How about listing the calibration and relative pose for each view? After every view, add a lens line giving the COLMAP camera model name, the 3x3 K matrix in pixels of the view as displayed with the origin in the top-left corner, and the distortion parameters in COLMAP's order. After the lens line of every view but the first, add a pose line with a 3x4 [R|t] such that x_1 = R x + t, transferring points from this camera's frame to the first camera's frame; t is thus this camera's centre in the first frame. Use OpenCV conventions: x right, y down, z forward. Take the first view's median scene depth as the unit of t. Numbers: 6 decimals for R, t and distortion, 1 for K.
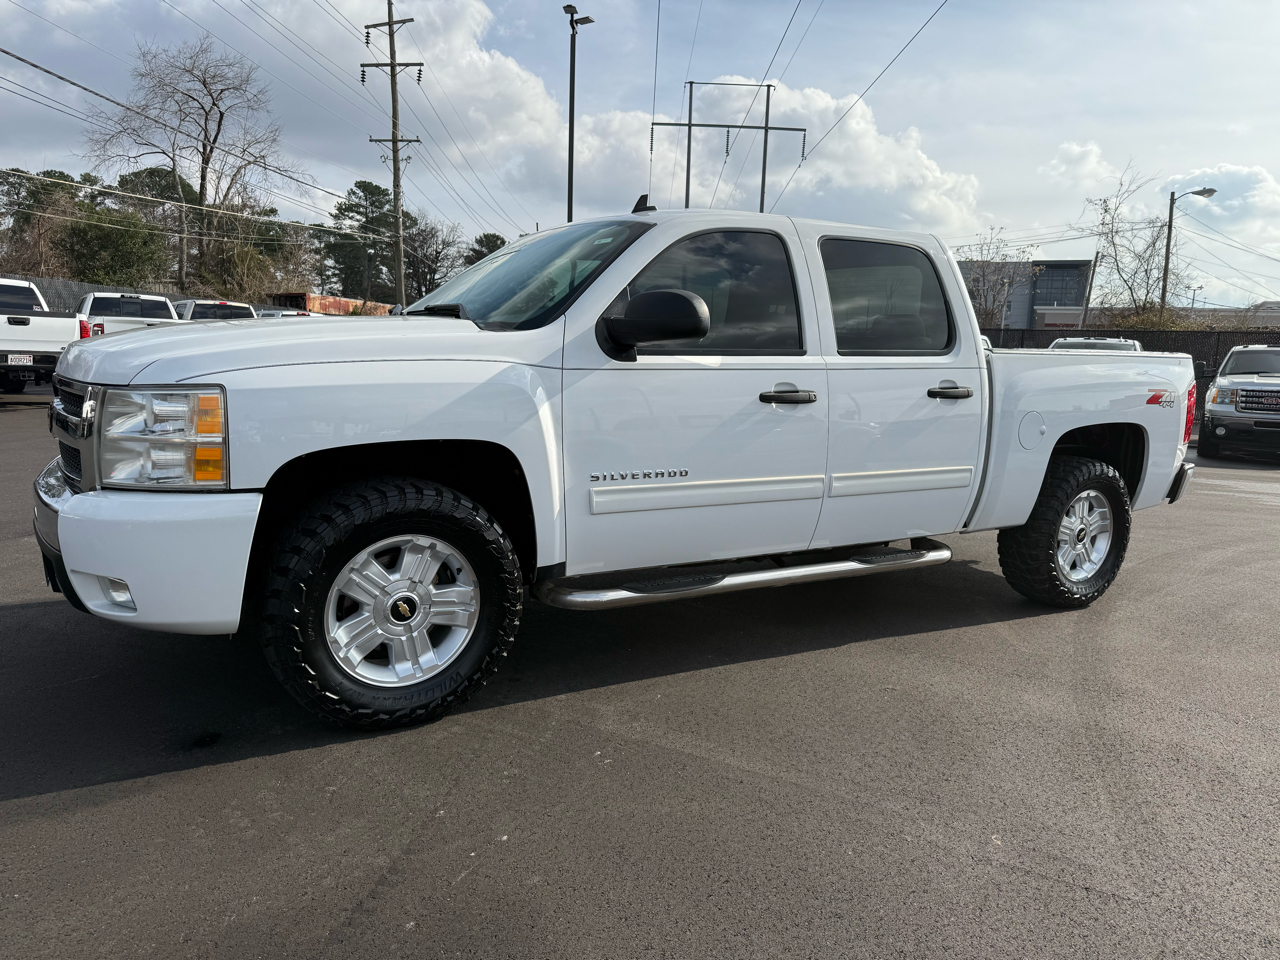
lens RADIAL K [[907.9, 0, 644.7], [0, 907.9, 479.0], [0, 0, 1]] dist [0.035345, -0.043502]
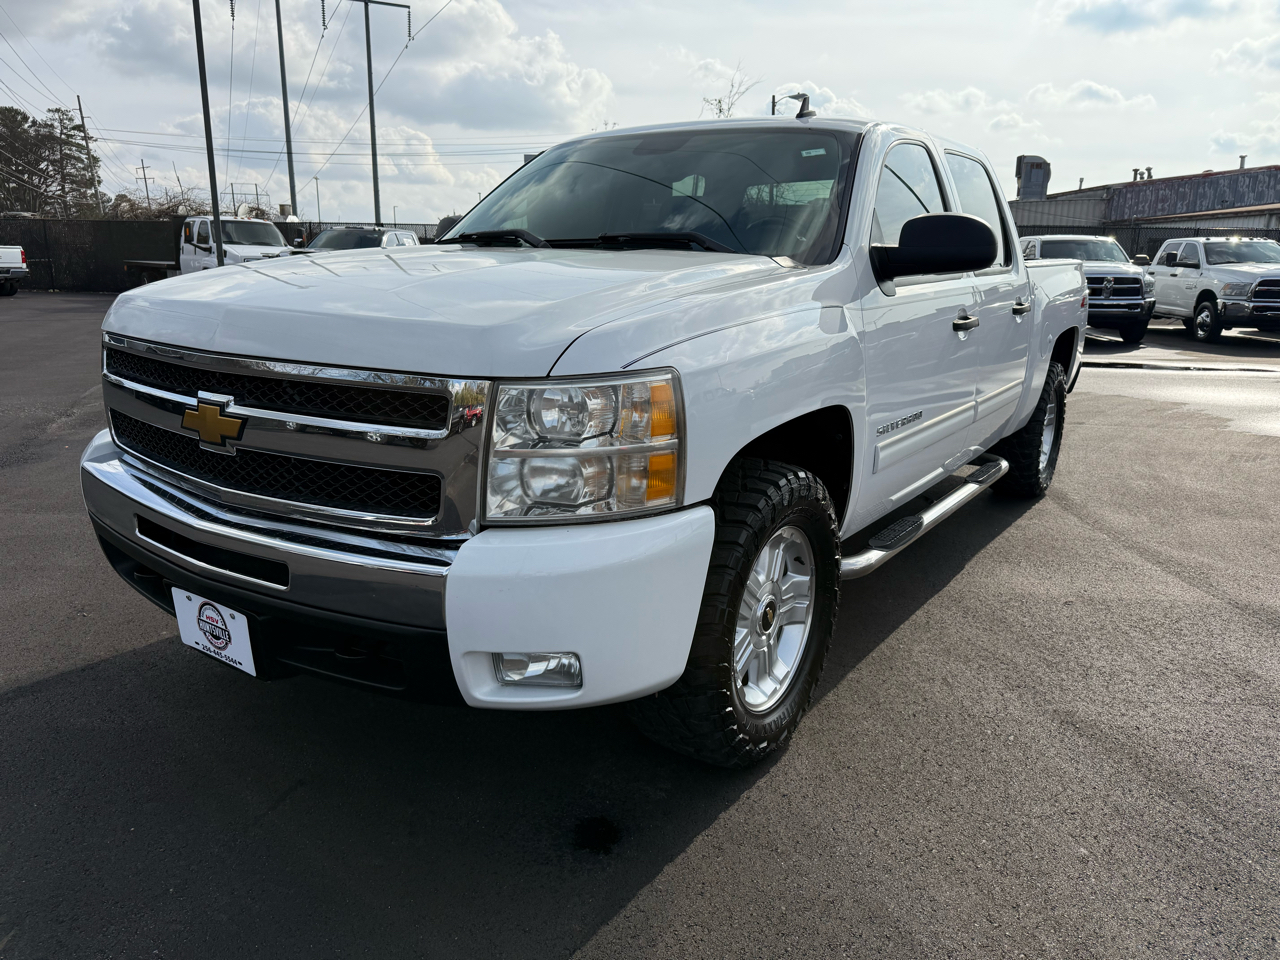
lens RADIAL K [[907.9, 0, 637.6], [0, 907.9, 481.4], [0, 0, 1]] dist [0.035345, -0.043502]
pose [[0.912344, -0.121449, 0.390997, -0.505688], [0.076809, 0.988807, 0.127911, -0.069449], [-0.402155, -0.086667, 0.911461, 0.224591]]
